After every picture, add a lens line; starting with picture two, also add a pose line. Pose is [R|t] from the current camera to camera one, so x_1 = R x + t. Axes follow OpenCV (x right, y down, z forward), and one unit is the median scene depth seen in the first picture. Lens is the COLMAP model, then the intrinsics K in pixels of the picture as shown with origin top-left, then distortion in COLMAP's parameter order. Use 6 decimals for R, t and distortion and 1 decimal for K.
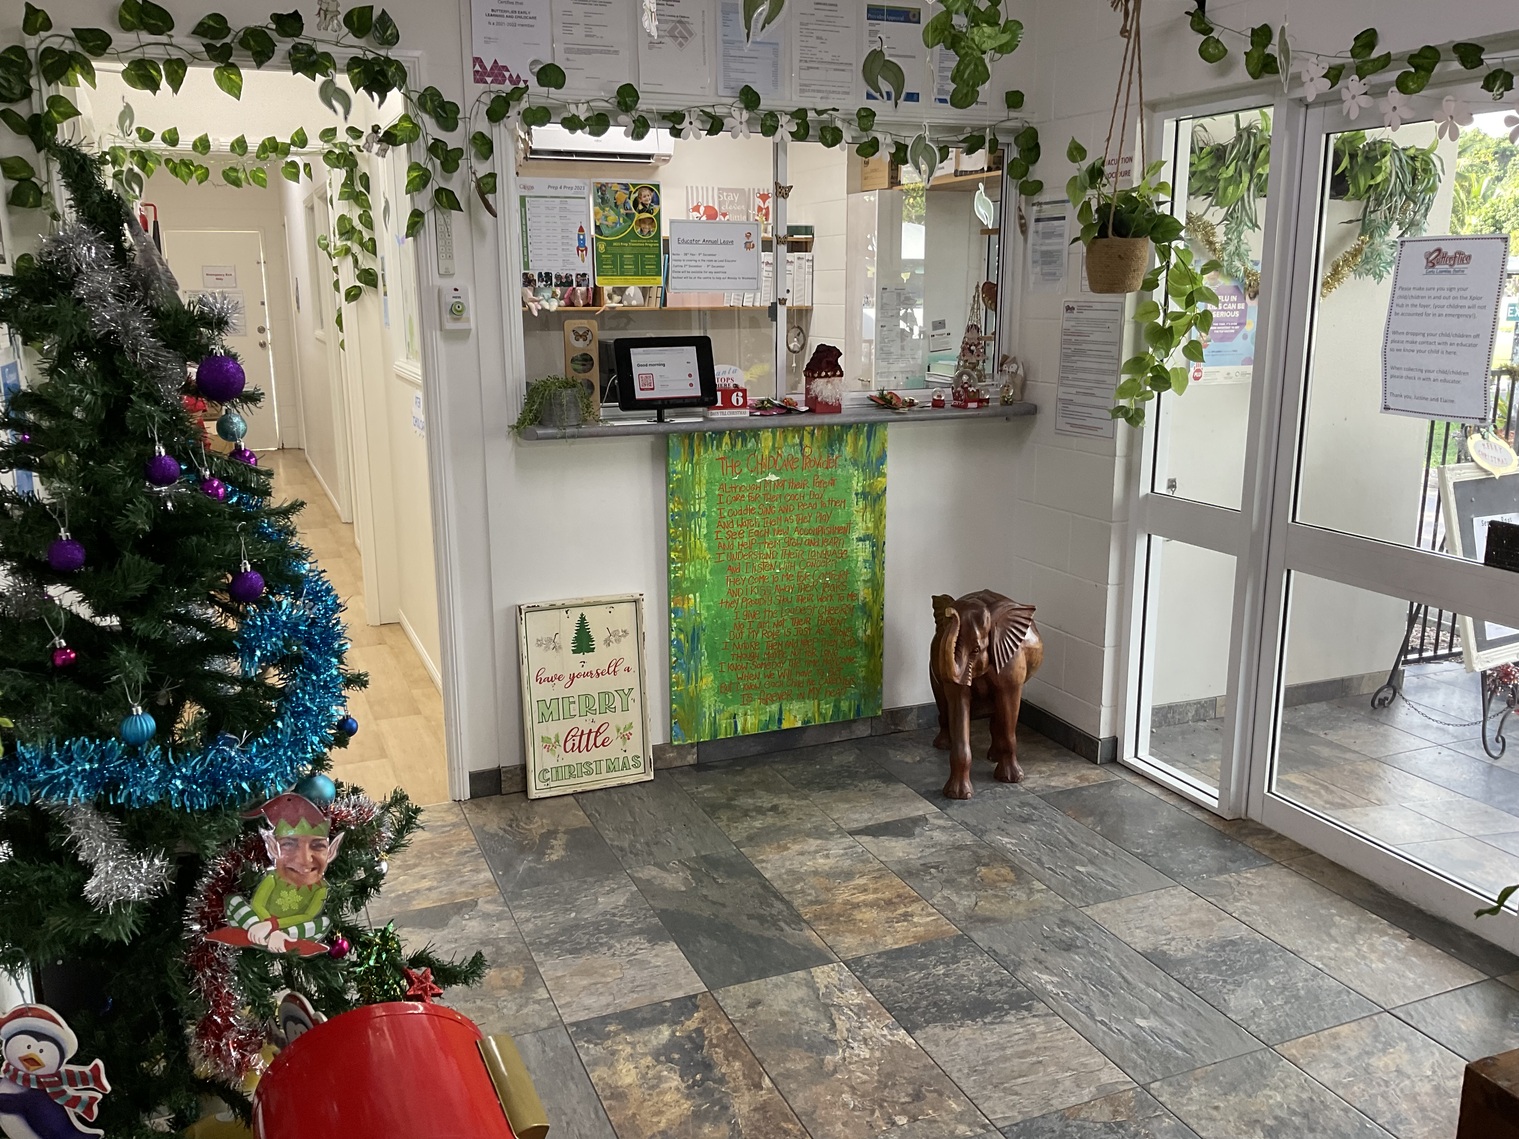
lens RADIAL K [[1256.7, 0, 759.4], [0, 1256.7, 573.5], [0, 0, 1]] dist [0.075579, -0.145480]
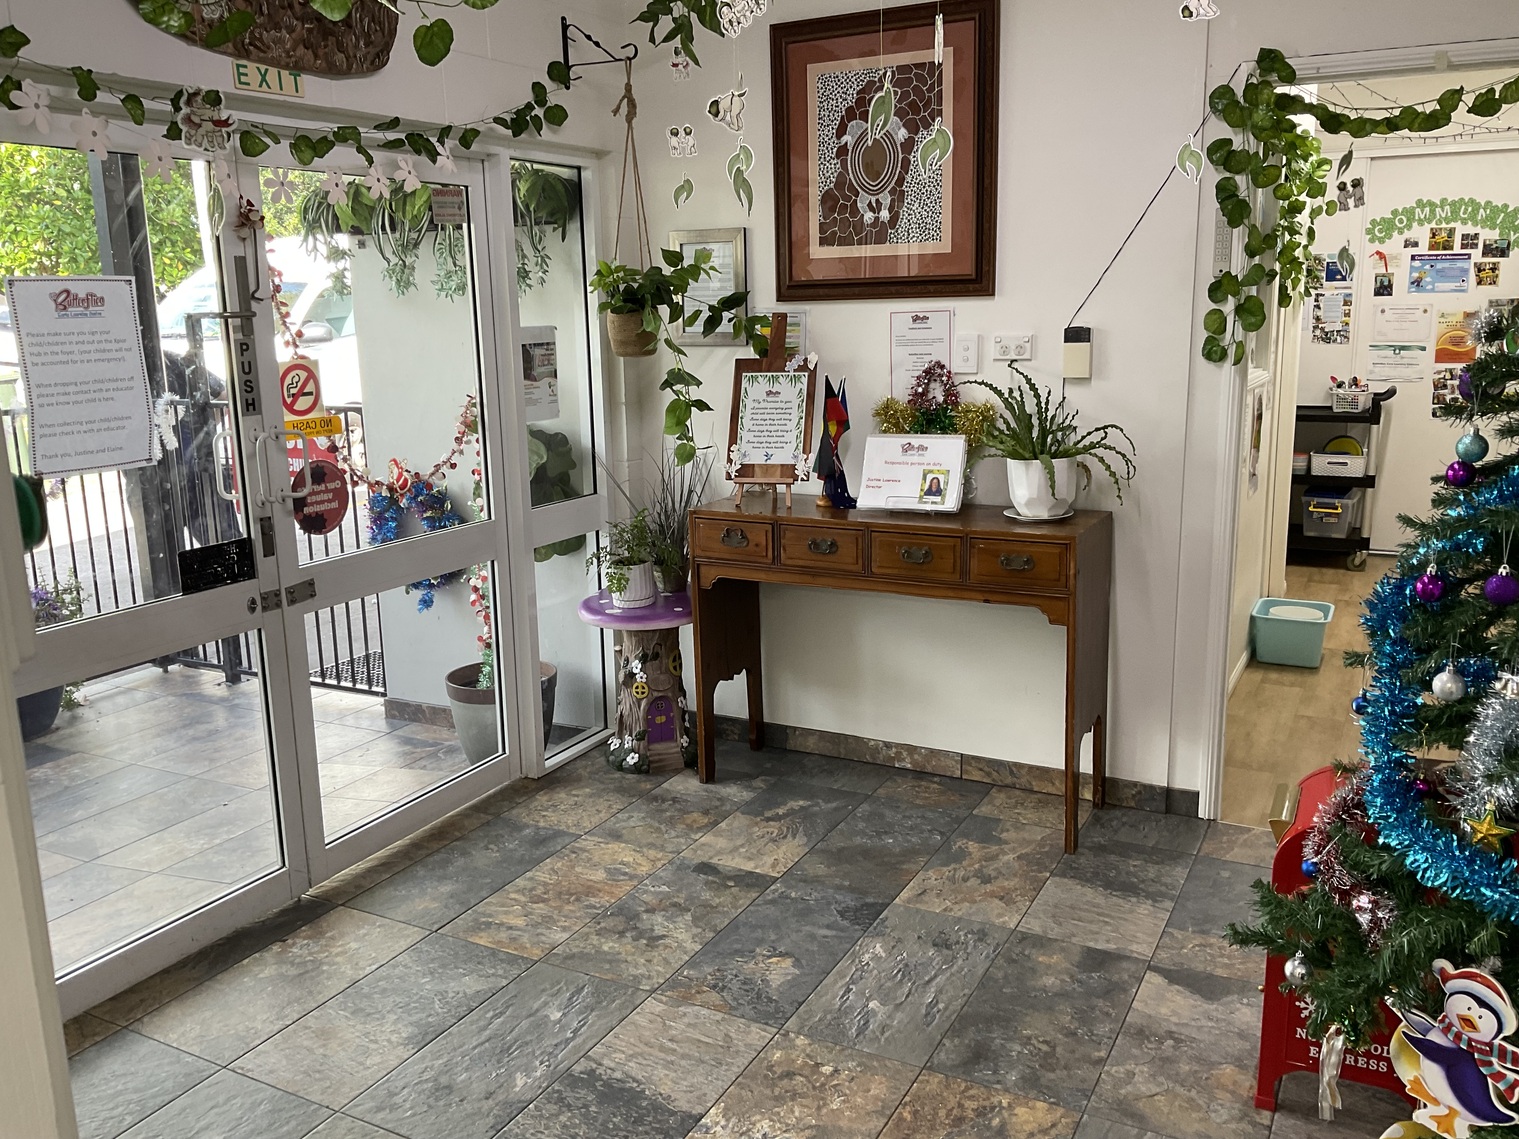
lens RADIAL K [[1256.7, 0, 758.9], [0, 1256.7, 564.7], [0, 0, 1]] dist [0.075579, -0.145480]
pose [[-0.632508, -0.147953, 0.760292, -0.502775], [0.189253, 0.922314, 0.336928, -0.287866], [-0.751077, 0.356998, -0.555370, 1.207167]]
